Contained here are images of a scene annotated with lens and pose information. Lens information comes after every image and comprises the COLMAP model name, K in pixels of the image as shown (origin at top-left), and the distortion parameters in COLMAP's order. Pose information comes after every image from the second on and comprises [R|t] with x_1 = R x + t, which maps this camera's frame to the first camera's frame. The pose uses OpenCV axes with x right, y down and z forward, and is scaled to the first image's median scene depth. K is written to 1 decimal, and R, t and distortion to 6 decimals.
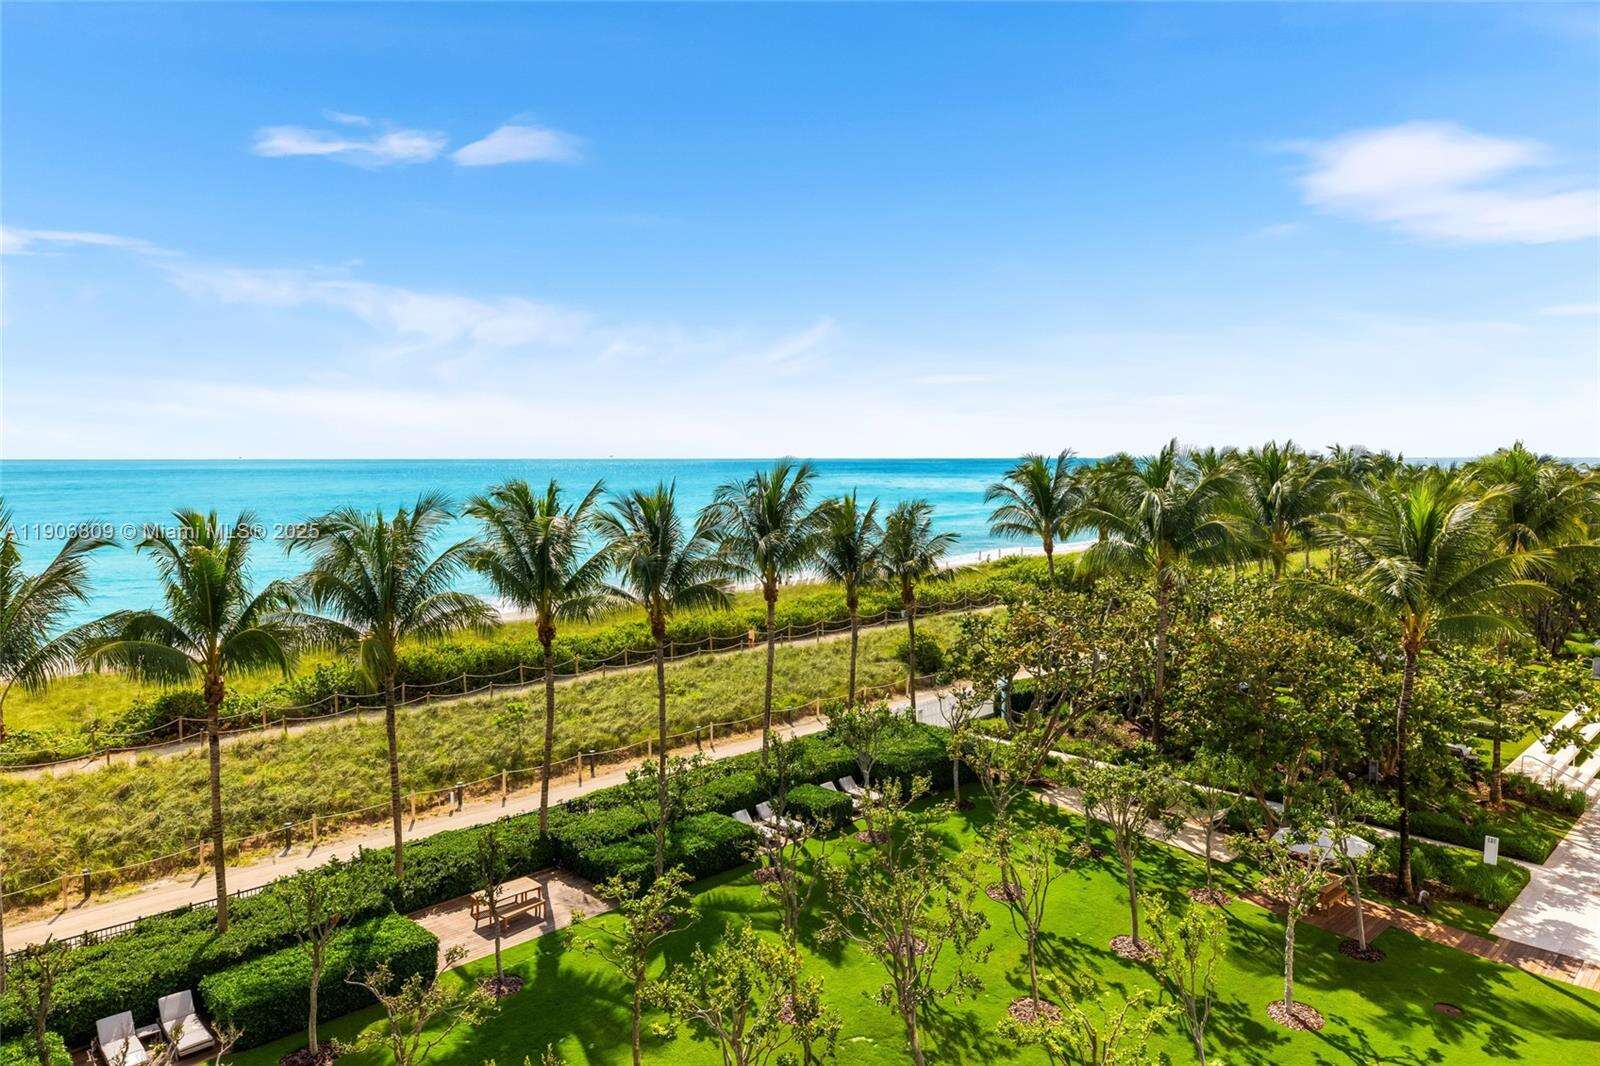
lens RADIAL K [[1068.7, 0, 794.0], [0, 1068.7, 539.1], [0, 0, 1]] dist [0.017067, -0.003947]
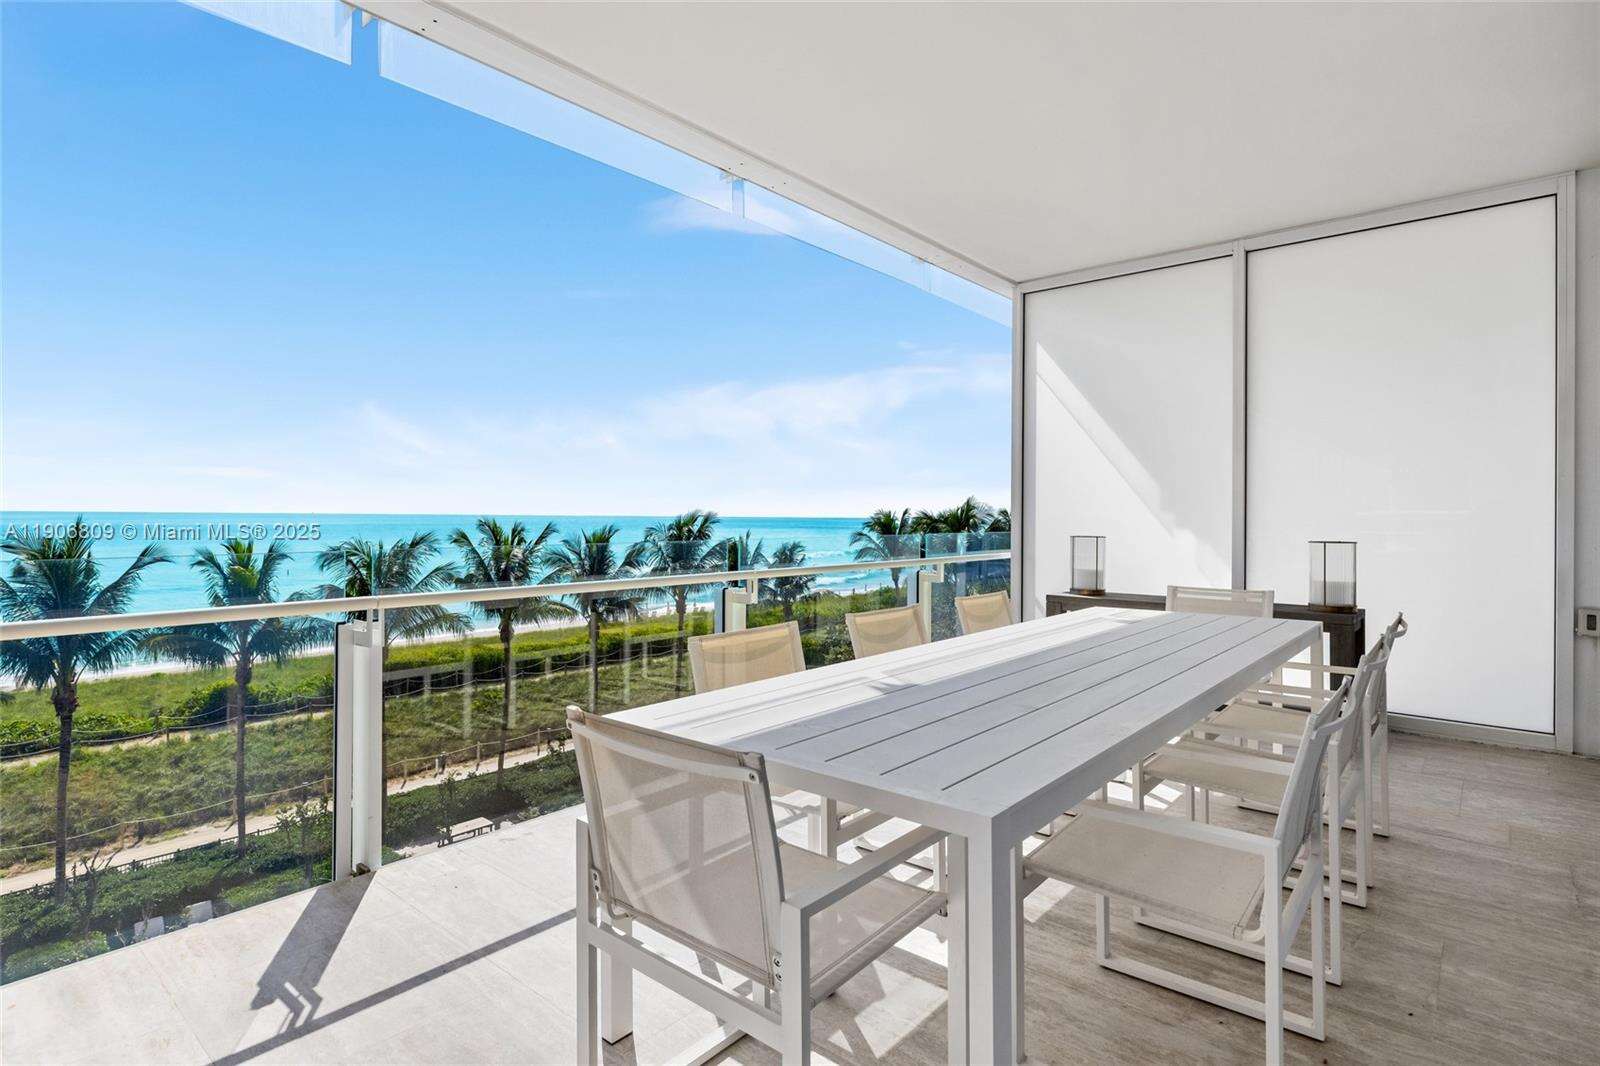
lens RADIAL K [[813.8, 0, 797.7], [0, 813.8, 509.2], [0, 0, 1]] dist [-0.002095, 0.001471]
pose [[0.997680, 0.009005, 0.067475, 0.059139], [-0.003241, 0.996371, -0.085060, 0.014194], [-0.067996, 0.084644, 0.994088, -0.057364]]
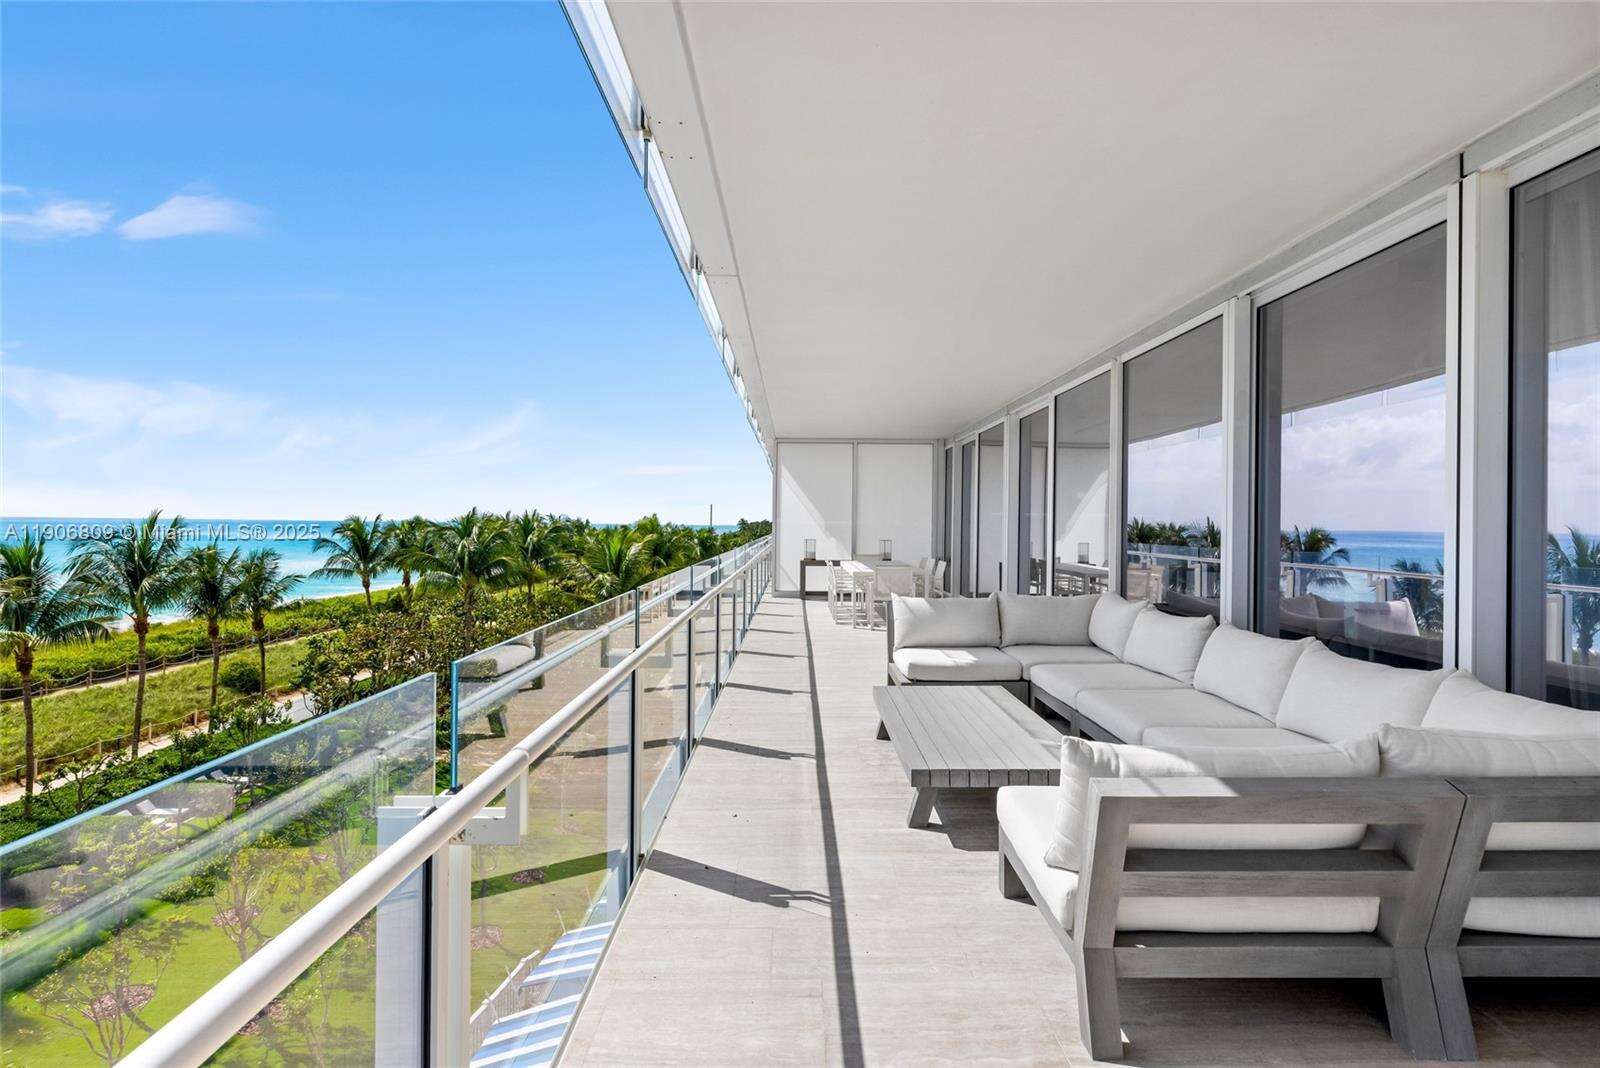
lens RADIAL K [[813.8, 0, 815.7], [0, 813.8, 512.8], [0, 0, 1]] dist [-0.002095, 0.001471]
pose [[0.690718, 0.018293, 0.722893, -0.173377], [0.045191, 0.996634, -0.068399, 0.020881], [-0.721711, 0.079913, 0.687566, -0.197553]]
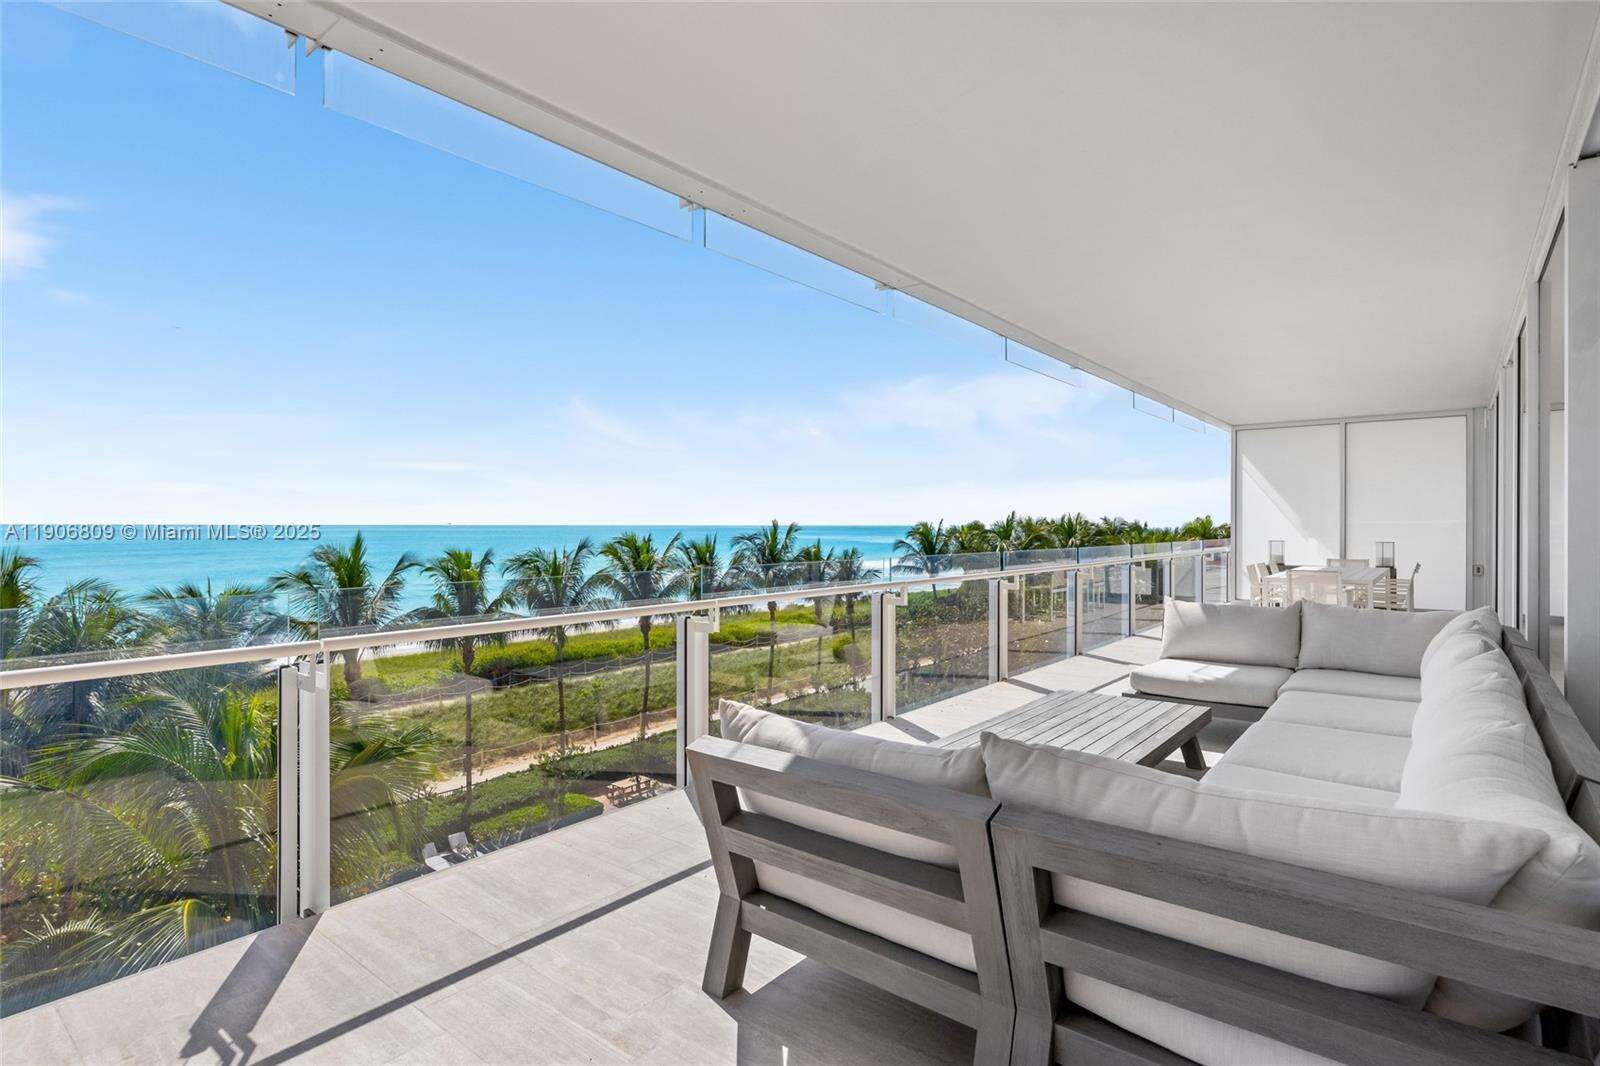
lens RADIAL K [[813.8, 0, 803.4], [0, 813.8, 529.5], [0, 0, 1]] dist [-0.002095, 0.001471]
pose [[0.994075, 0.005552, 0.108556, -0.115861], [0.002174, 0.997479, -0.070925, 0.025375], [-0.108676, 0.070741, 0.991557, -0.235667]]
